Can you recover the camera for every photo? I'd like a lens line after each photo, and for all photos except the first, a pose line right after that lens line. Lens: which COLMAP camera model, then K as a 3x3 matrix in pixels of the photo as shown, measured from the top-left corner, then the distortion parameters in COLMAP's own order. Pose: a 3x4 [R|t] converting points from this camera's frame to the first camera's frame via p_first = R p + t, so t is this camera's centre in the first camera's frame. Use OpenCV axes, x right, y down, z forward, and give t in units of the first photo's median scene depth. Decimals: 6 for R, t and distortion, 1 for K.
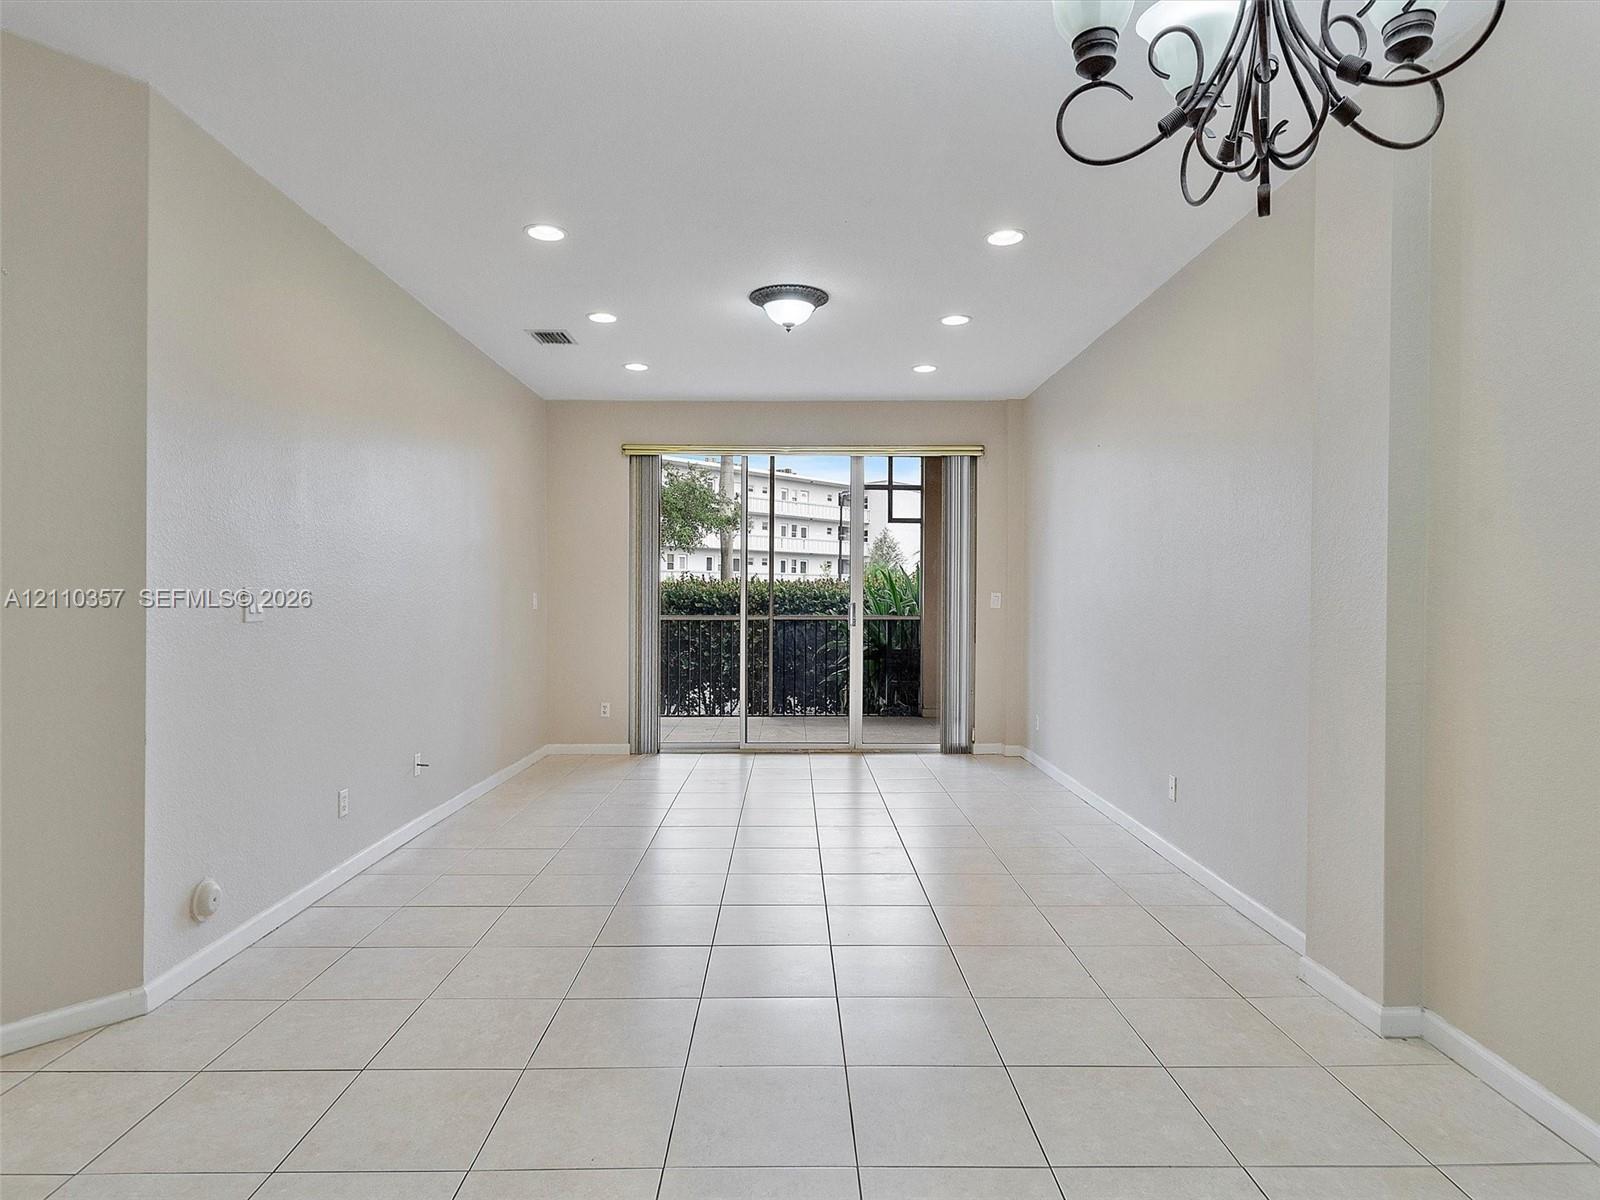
lens RADIAL K [[929.1, 0, 796.7], [0, 929.1, 603.8], [0, 0, 1]] dist [-0.000561, 0.001916]
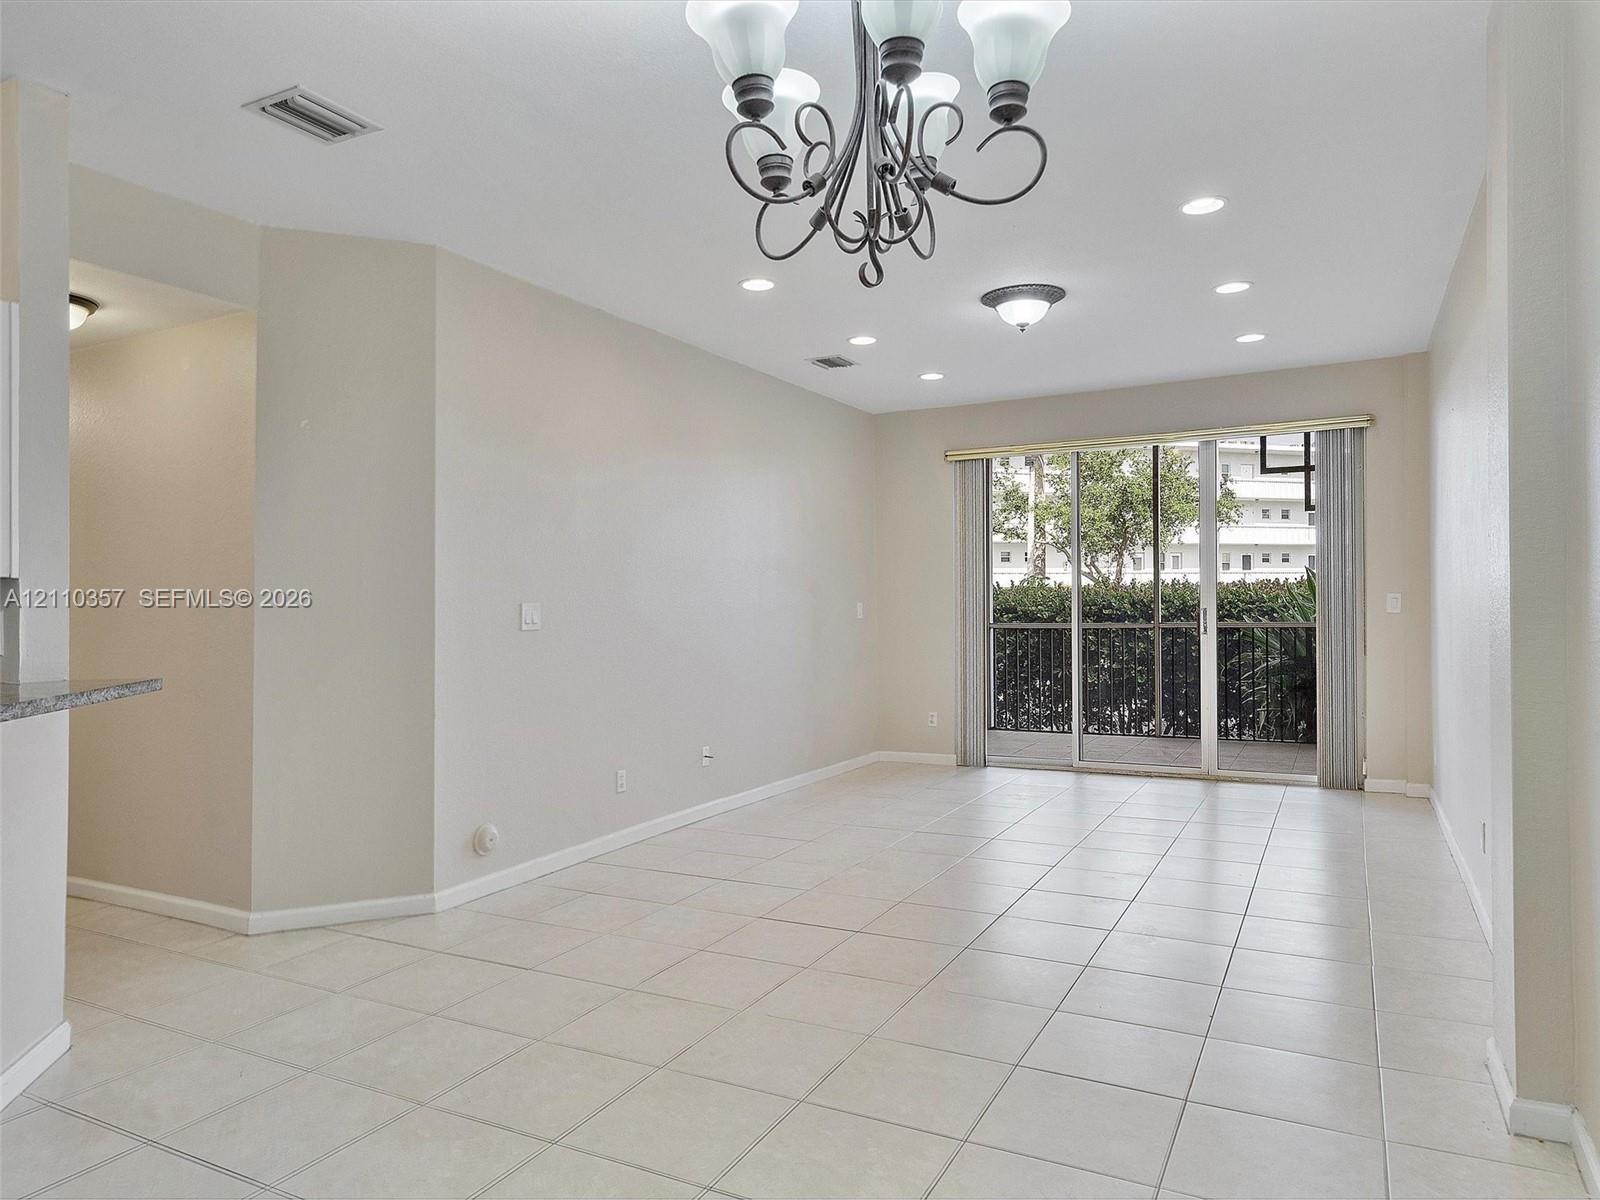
lens RADIAL K [[1034.5, 0, 803.7], [0, 1034.5, 592.8], [0, 0, 1]] dist [0.000261, 0.002714]
pose [[0.882543, -0.019290, -0.469836, 0.189402], [0.011024, 0.999732, -0.020338, 0.000317], [0.470103, 0.012770, 0.882519, -0.039282]]
